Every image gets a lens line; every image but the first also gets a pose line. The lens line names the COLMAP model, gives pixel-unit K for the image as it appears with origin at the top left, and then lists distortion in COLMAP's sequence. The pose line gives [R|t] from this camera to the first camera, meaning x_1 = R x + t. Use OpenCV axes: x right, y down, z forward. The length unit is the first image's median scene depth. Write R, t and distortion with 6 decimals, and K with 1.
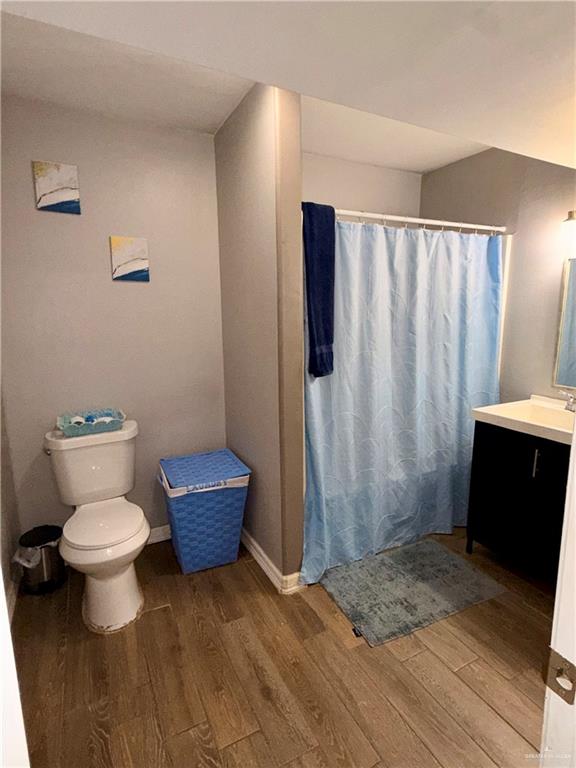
lens RADIAL K [[406.8, 0, 288.8], [0, 406.8, 384.2], [0, 0, 1]] dist [-0.000123, -0.000012]
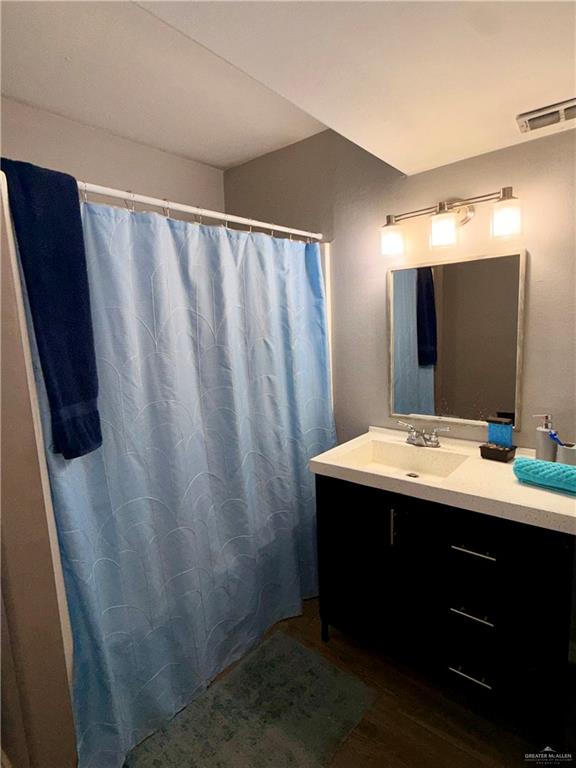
lens RADIAL K [[406.8, 0, 284.8], [0, 406.8, 382.1], [0, 0, 1]] dist [-0.000123, -0.000012]
pose [[0.920972, -0.085989, 0.380022, 0.122887], [0.103878, 0.994230, -0.026777, -0.068864], [-0.375526, 0.064137, 0.924590, 0.288699]]
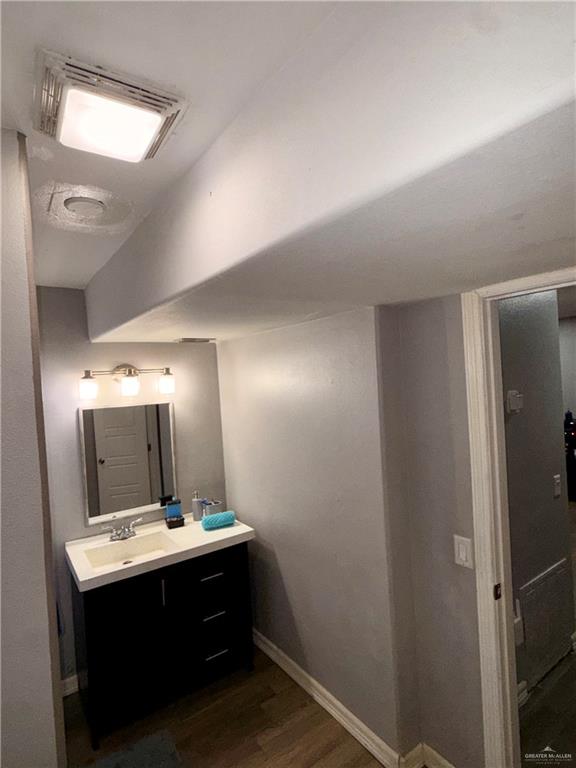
lens RADIAL K [[406.8, 0, 284.2], [0, 406.8, 381.5], [0, 0, 1]] dist [-0.000123, -0.000012]
pose [[-0.119771, 0.013087, 0.992715, -0.484028], [0.230597, 0.972934, 0.014996, -0.268749], [-0.965650, 0.230713, -0.119547, 0.571768]]
